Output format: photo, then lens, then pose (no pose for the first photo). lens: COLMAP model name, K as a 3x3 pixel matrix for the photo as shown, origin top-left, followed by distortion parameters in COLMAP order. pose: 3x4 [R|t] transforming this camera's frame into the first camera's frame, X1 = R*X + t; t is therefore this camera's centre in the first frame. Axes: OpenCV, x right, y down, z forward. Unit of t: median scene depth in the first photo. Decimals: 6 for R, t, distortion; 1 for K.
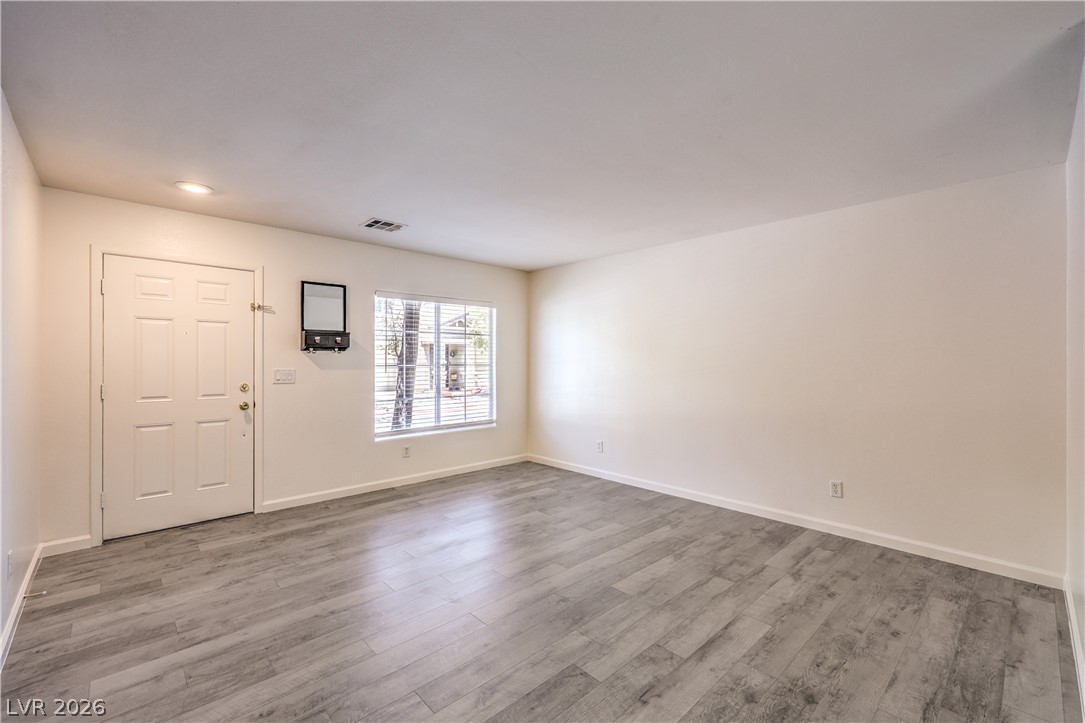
lens RADIAL K [[451.3, 0, 539.5], [0, 451.3, 359.4], [0, 0, 1]] dist [-0.001494, 0.000386]
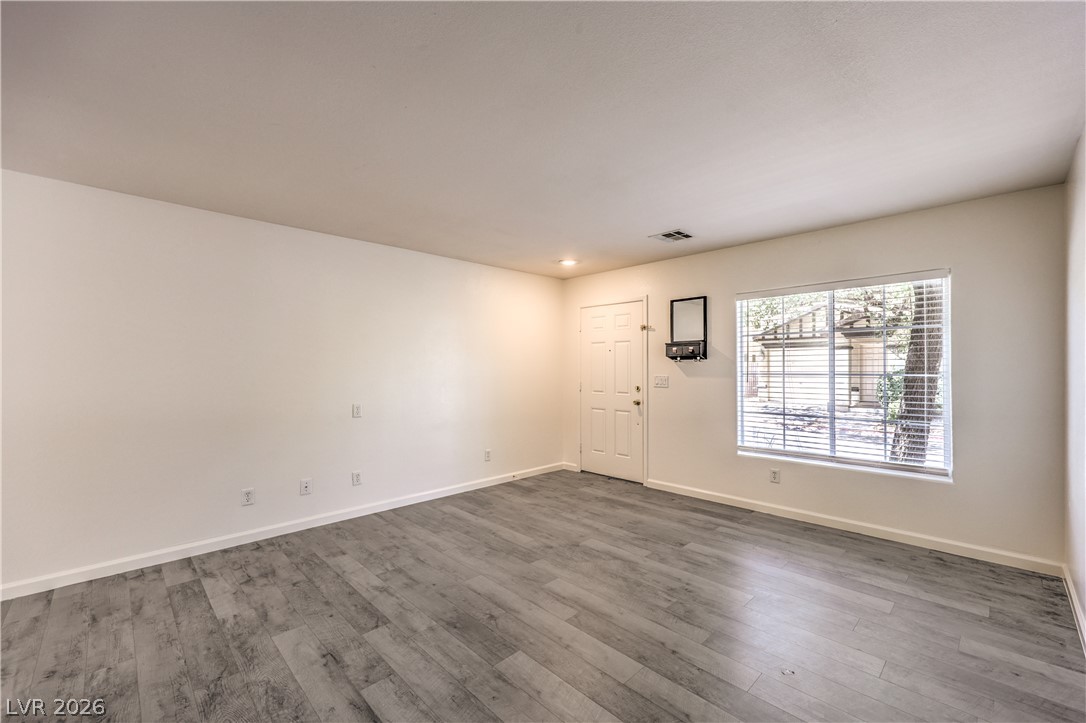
lens RADIAL K [[451.8, 0, 574.2], [0, 451.8, 365.1], [0, 0, 1]] dist [-0.001494, 0.000386]
pose [[0.055855, -0.005117, -0.998426, 0.719602], [0.004601, 0.999978, -0.004868, -0.001841], [0.998428, -0.004322, 0.055877, 0.781507]]
